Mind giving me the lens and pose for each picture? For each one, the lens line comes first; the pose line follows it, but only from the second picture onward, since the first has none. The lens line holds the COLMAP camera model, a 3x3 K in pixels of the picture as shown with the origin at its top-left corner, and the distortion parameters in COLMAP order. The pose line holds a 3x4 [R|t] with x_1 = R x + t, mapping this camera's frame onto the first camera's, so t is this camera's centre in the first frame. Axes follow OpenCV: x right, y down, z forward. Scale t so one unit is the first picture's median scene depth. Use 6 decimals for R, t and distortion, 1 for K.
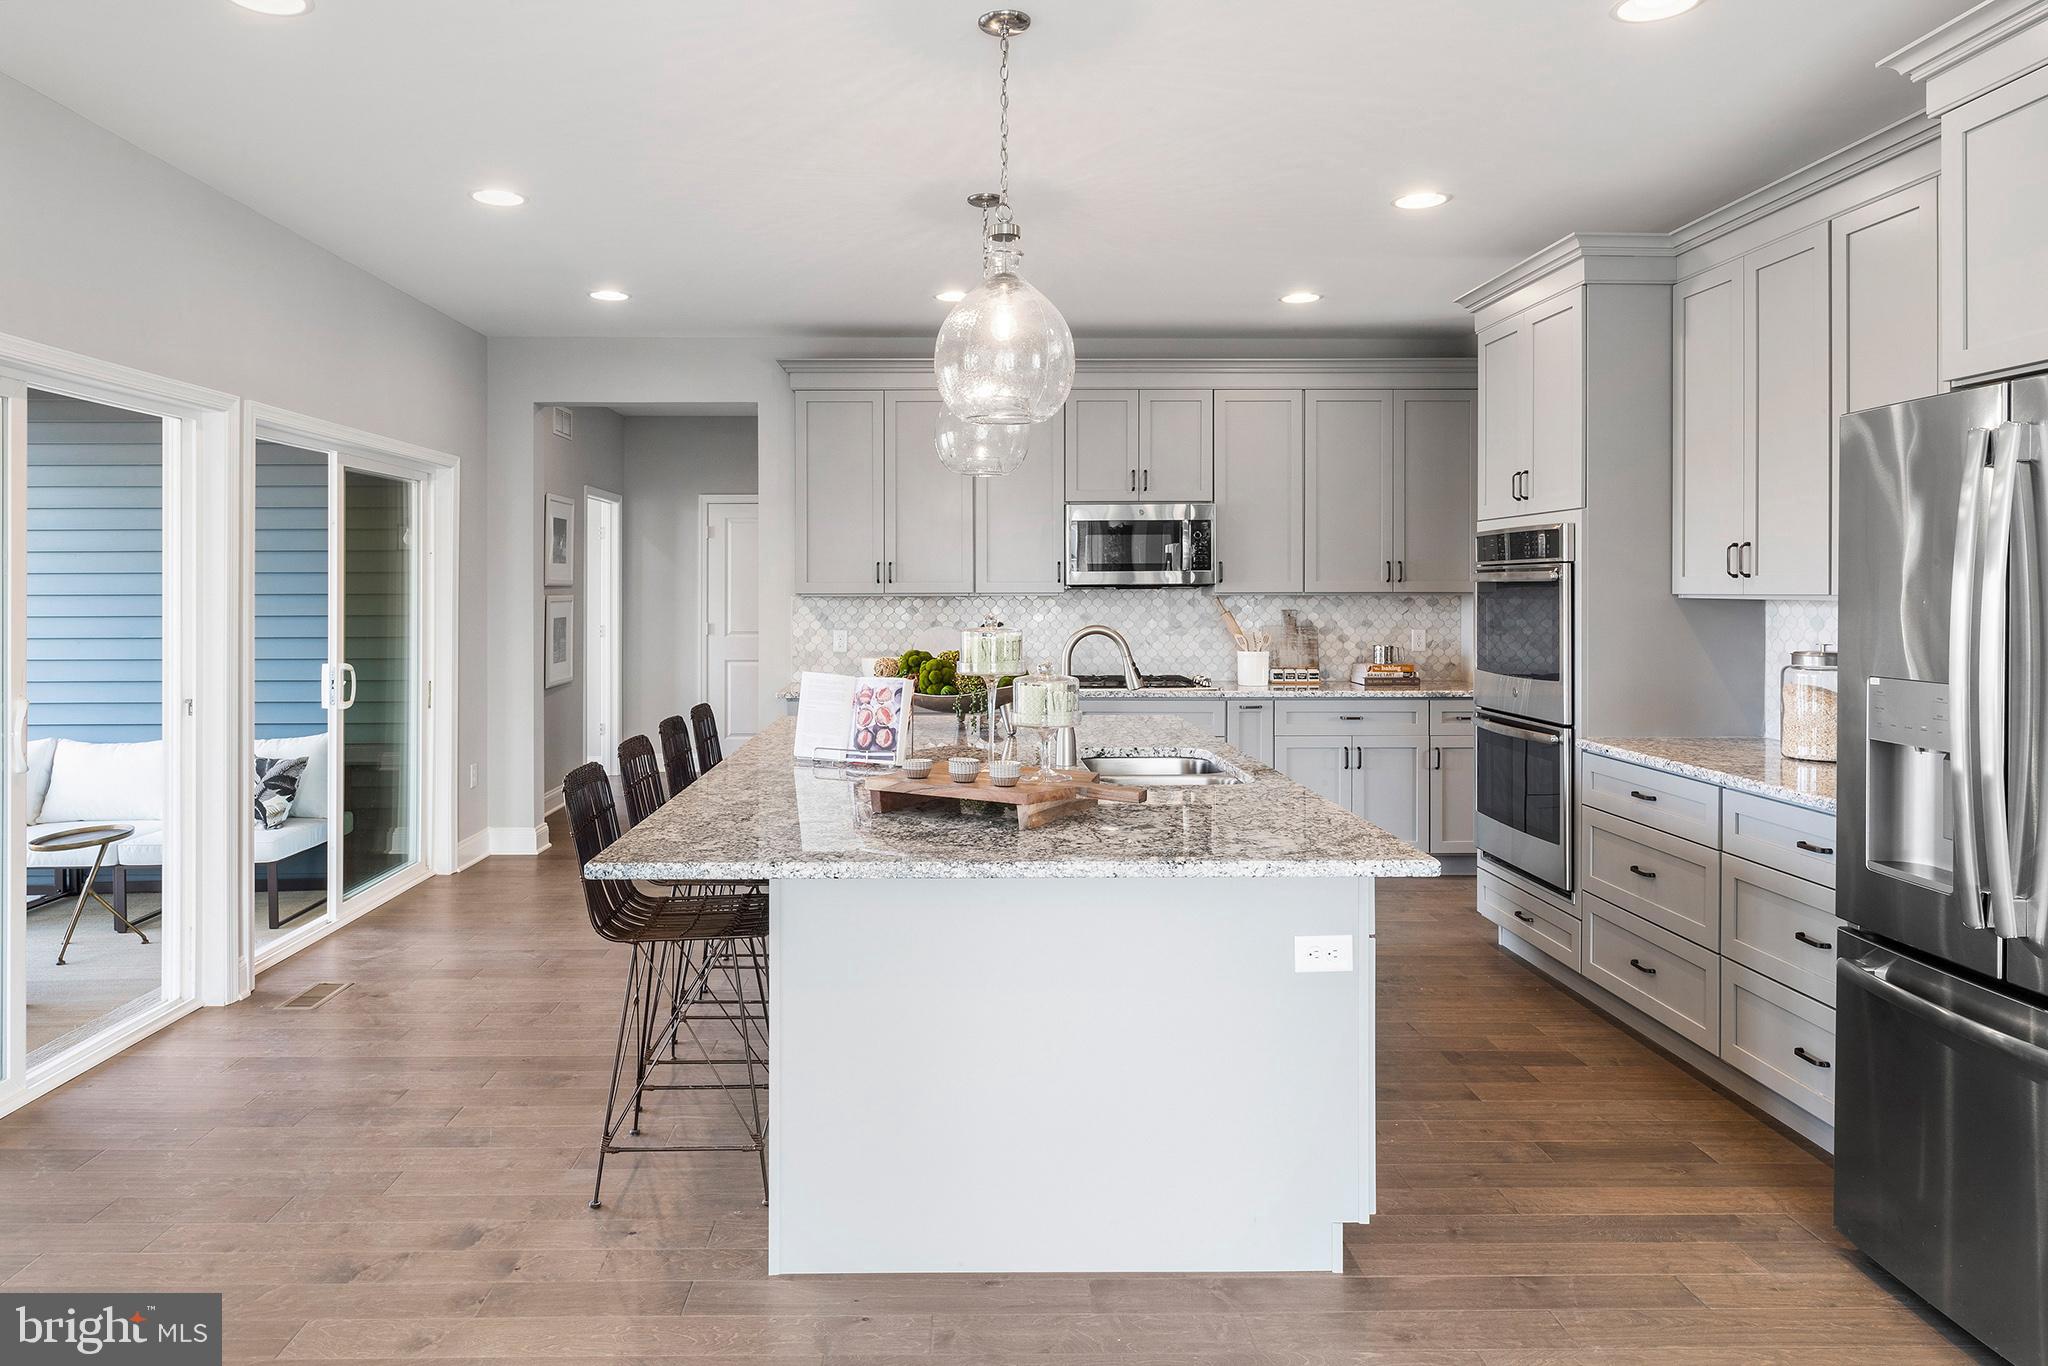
lens RADIAL K [[1321.7, 0, 900.3], [0, 1321.7, 588.5], [0, 0, 1]] dist [0.003403, 0.004314]
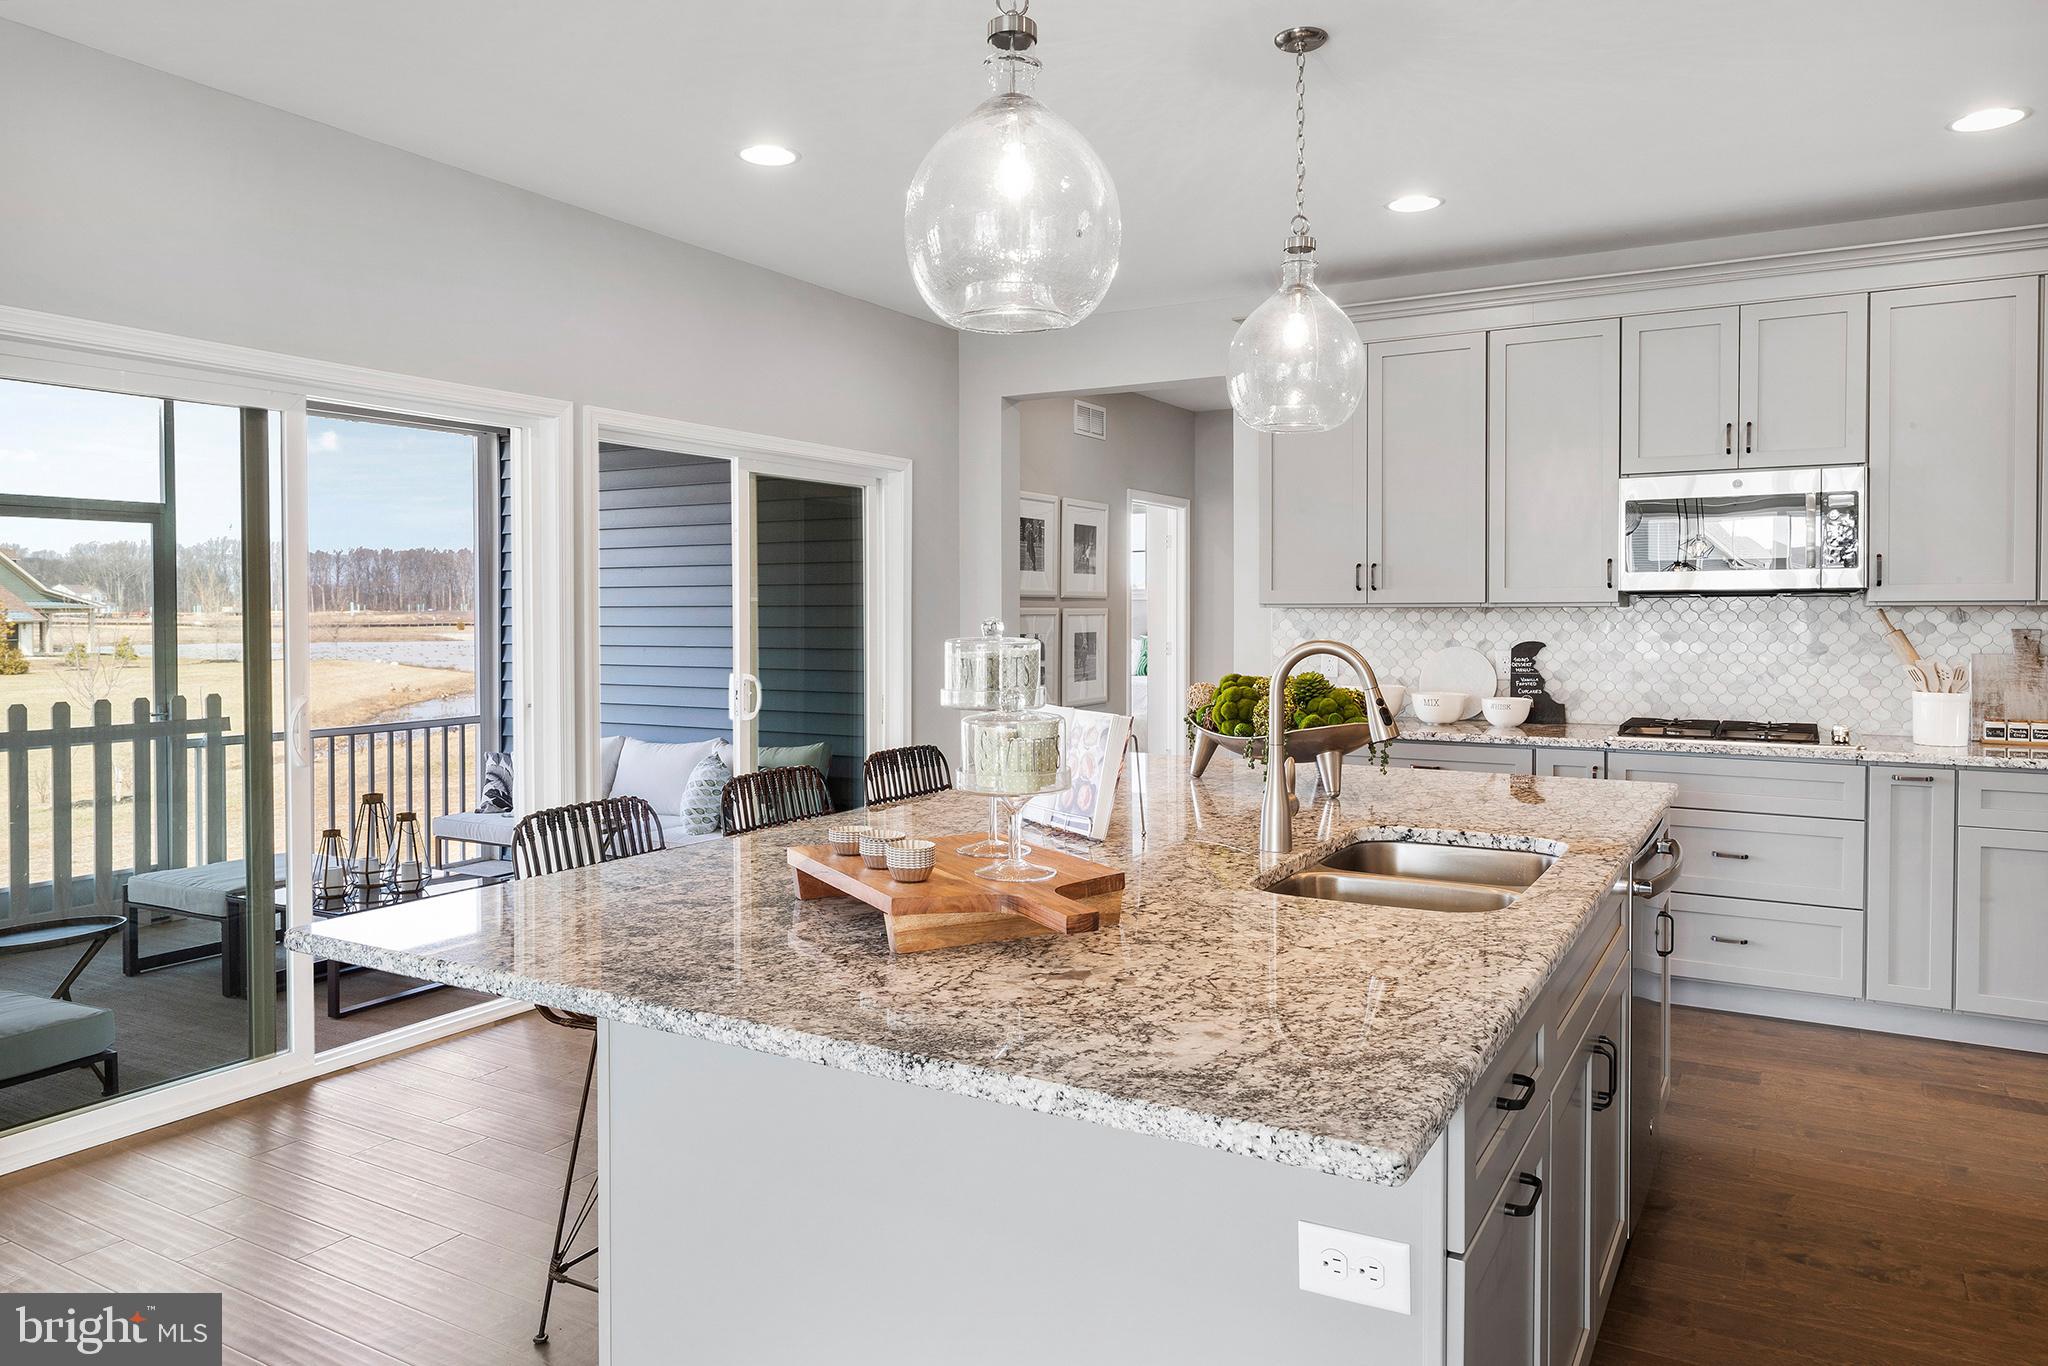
lens RADIAL K [[1321.7, 0, 1008.0], [0, 1321.7, 632.6], [0, 0, 1]] dist [0.003403, 0.004314]
pose [[0.863154, 0.009802, -0.504845, 0.208903], [-0.001278, 0.999851, 0.017228, 0.008053], [0.504938, -0.014226, 0.863038, 0.219417]]
